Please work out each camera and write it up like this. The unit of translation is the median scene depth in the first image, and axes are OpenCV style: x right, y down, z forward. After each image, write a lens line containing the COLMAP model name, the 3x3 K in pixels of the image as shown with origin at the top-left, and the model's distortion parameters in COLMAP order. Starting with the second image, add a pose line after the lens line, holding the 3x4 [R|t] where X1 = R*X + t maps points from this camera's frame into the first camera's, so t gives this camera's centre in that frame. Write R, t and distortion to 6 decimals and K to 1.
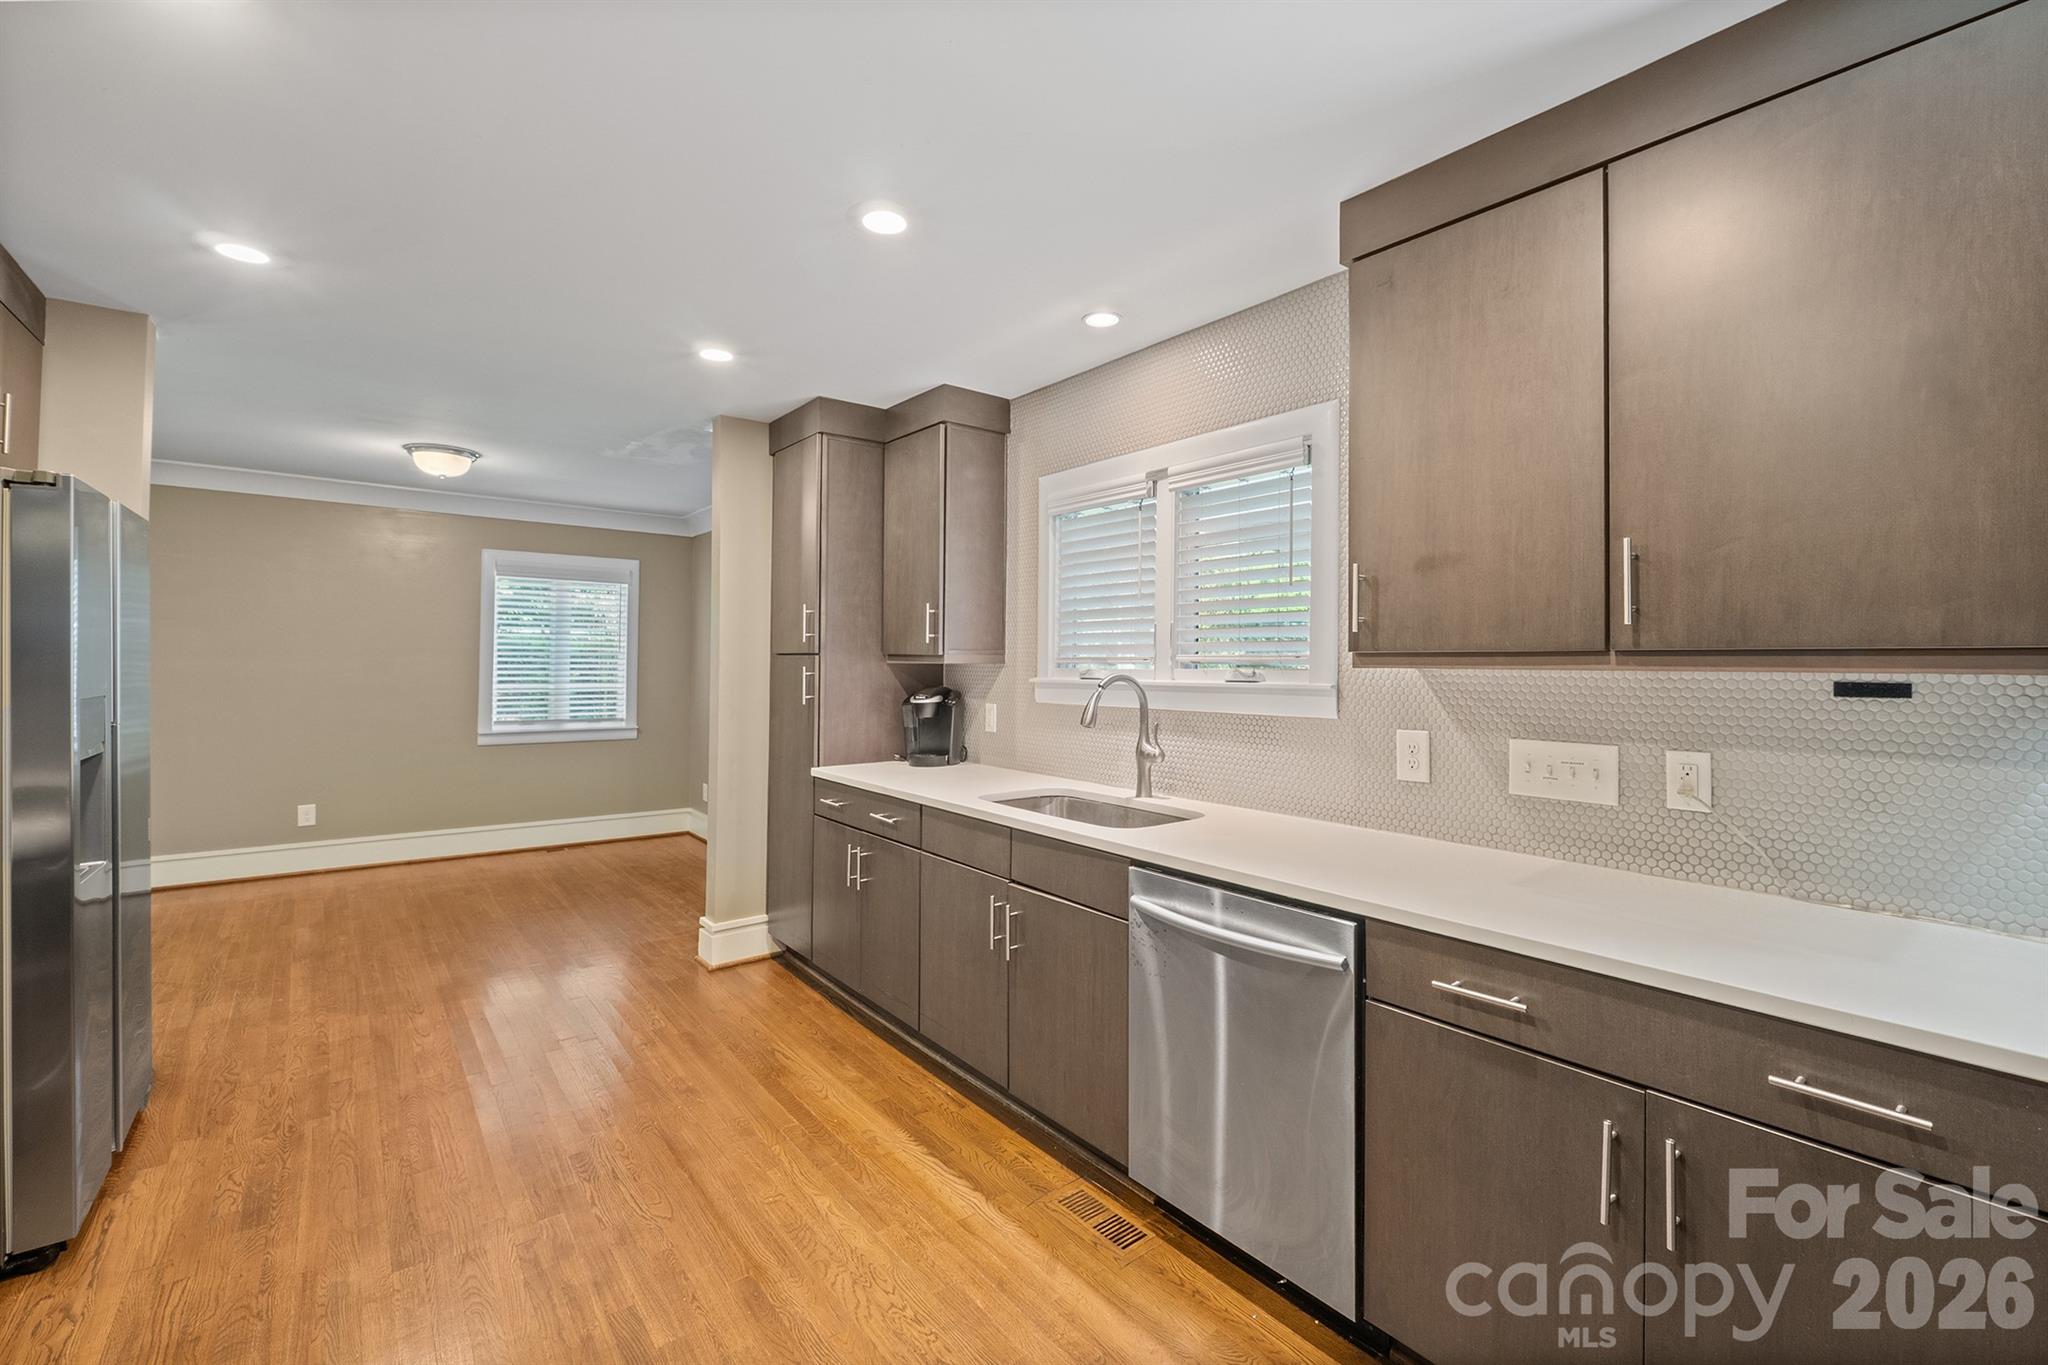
lens RADIAL K [[871.1, 0, 1031.5], [0, 871.1, 653.7], [0, 0, 1]] dist [-0.002907, 0.000122]
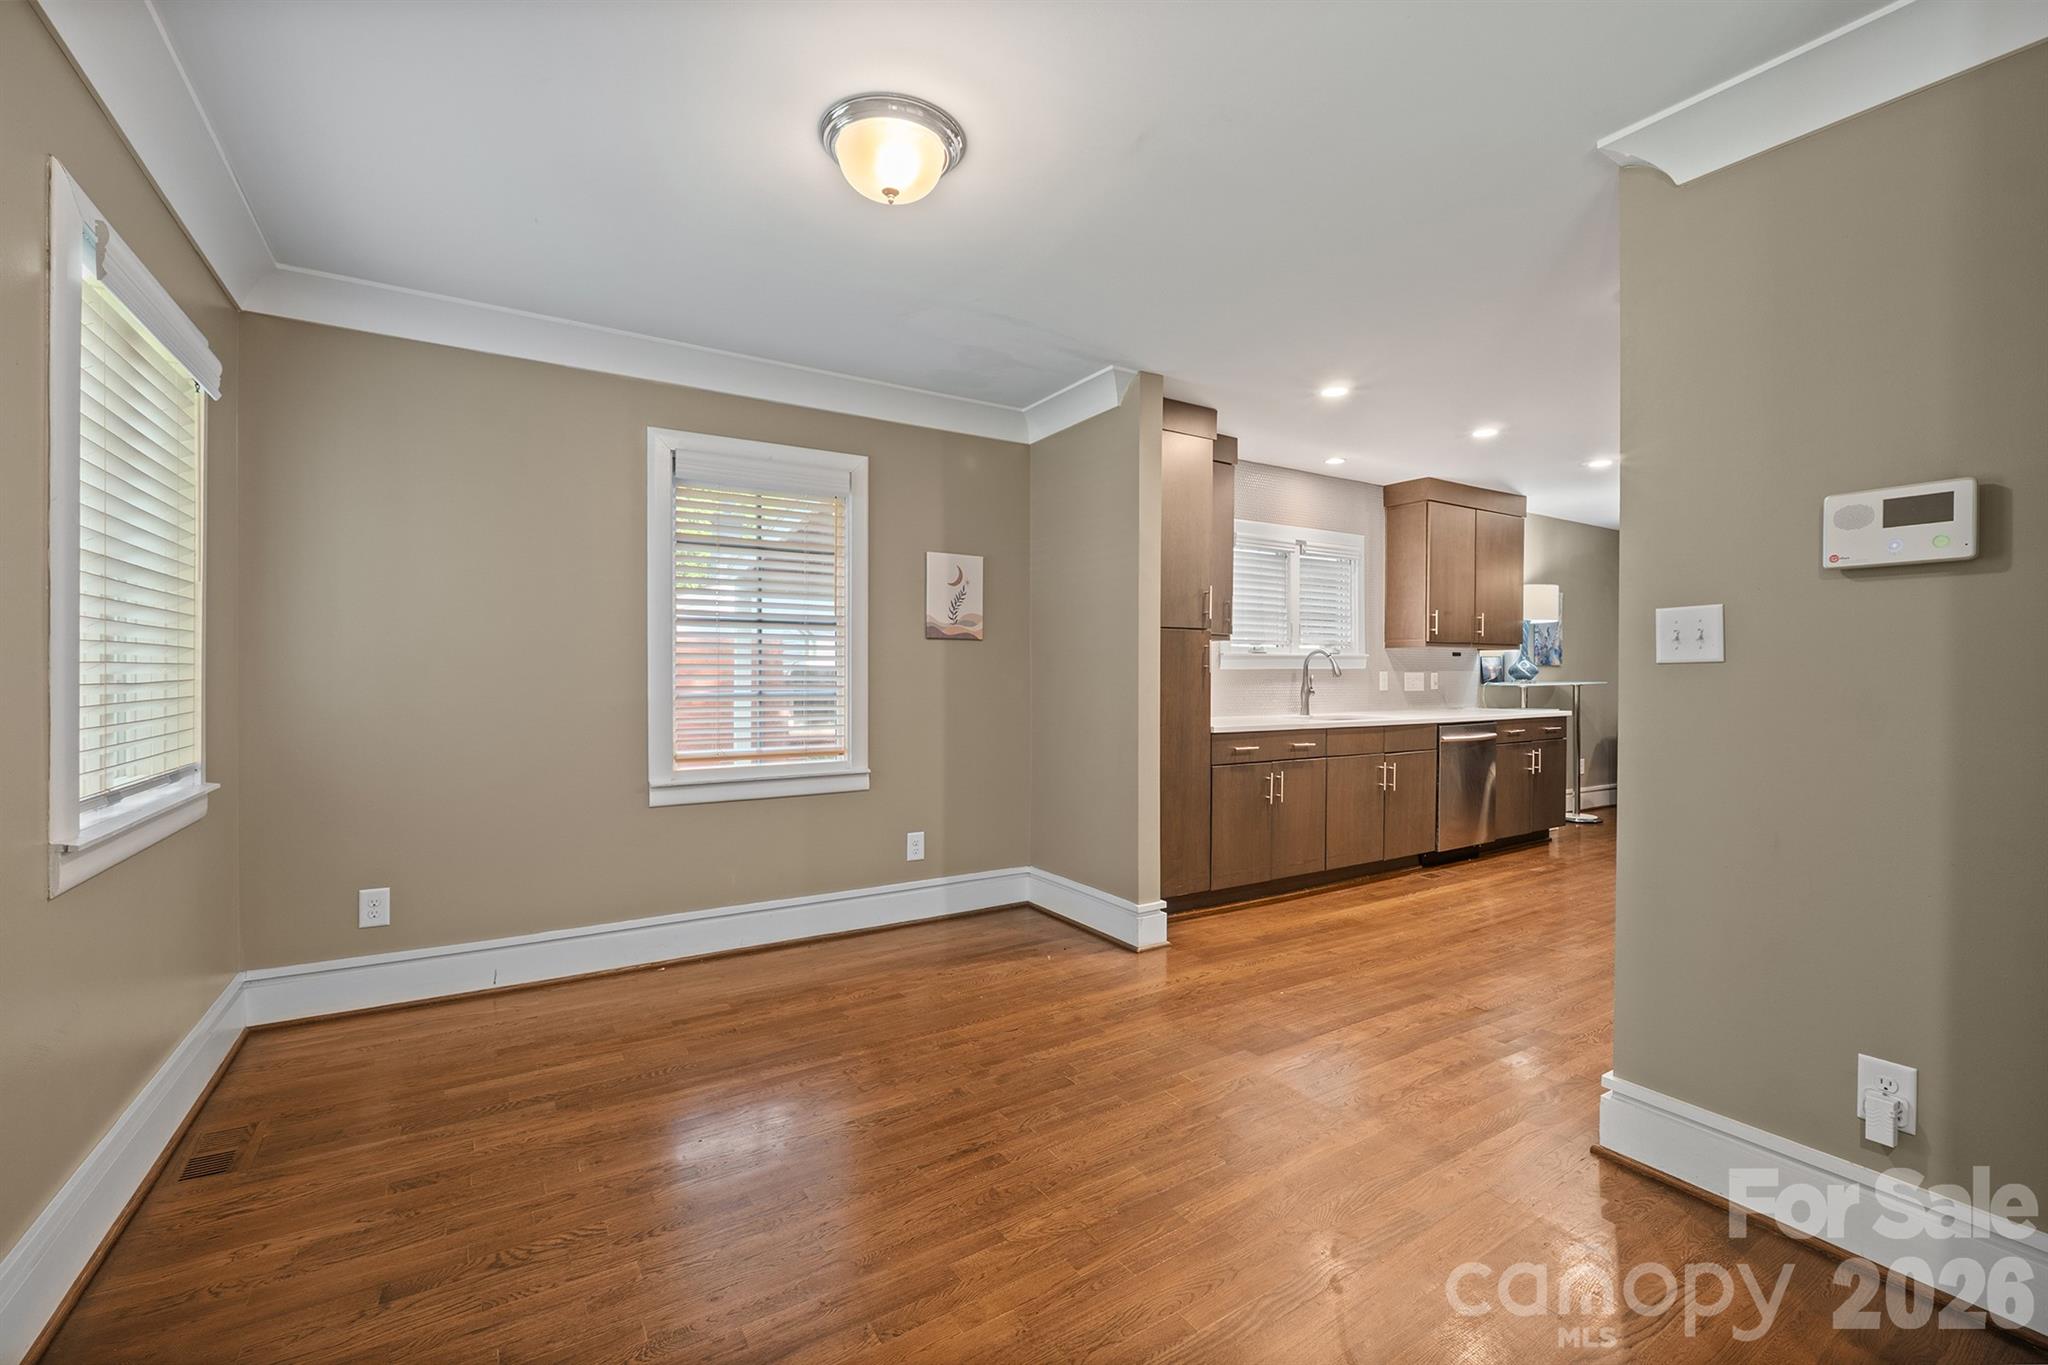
lens RADIAL K [[863.2, 0, 1025.9], [0, 863.2, 681.1], [0, 0, 1]] dist [-0.004251, -0.000160]
pose [[0.107506, -0.017811, 0.994045, -1.515665], [-0.013038, 0.999728, 0.019323, 0.053697], [-0.994119, -0.015038, 0.107245, 1.189977]]
